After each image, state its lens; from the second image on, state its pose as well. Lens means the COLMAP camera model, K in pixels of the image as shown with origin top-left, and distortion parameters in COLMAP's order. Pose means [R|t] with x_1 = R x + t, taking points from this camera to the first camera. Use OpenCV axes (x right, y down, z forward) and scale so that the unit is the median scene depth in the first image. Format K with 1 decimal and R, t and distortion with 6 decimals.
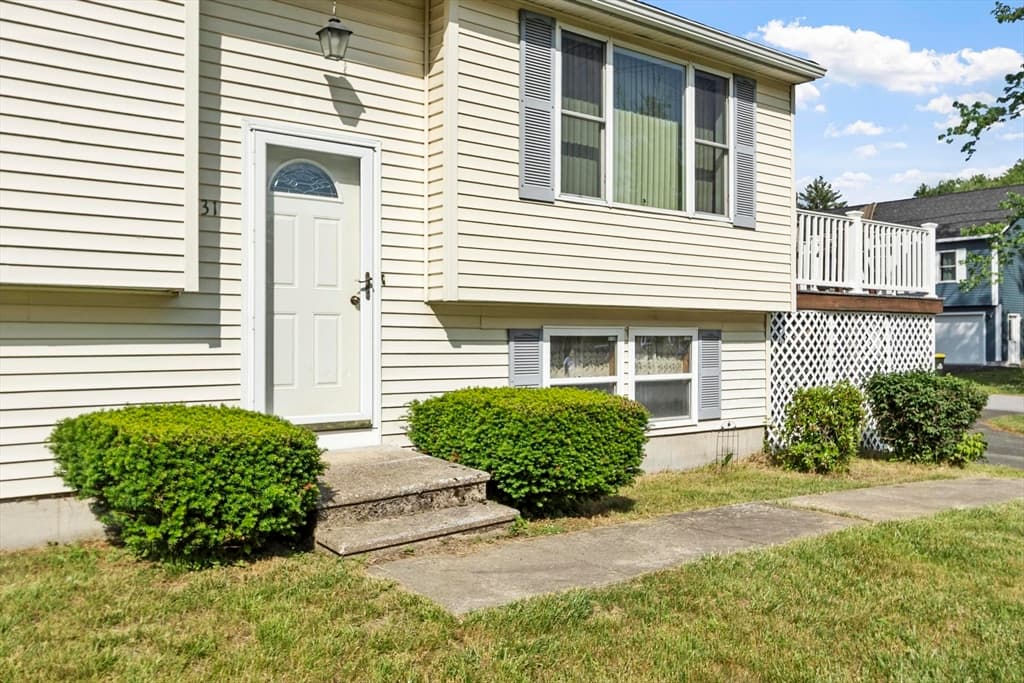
lens RADIAL K [[903.0, 0, 509.2], [0, 903.0, 321.6], [0, 0, 1]] dist [-0.001158, 0.000351]
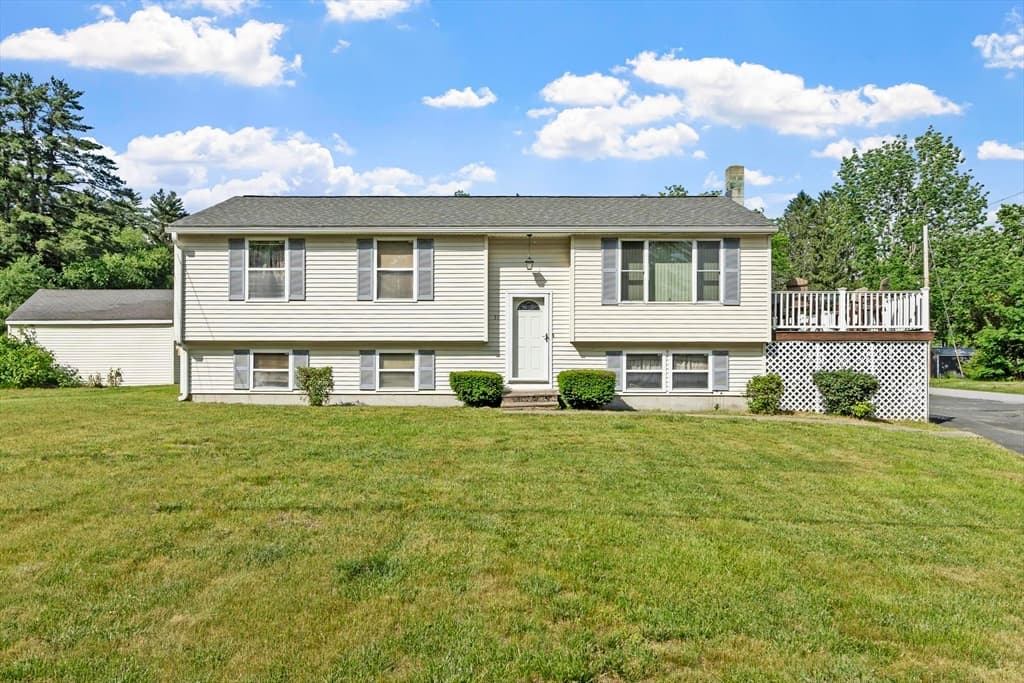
lens RADIAL K [[696.4, 0, 510.1], [0, 696.4, 371.5], [0, 0, 1]] dist [-0.002718, -0.001761]
pose [[0.763451, -0.005140, -0.645846, 1.048998], [0.009908, 0.999944, 0.003754, 0.053991], [0.645790, -0.009265, 0.763459, -0.748018]]
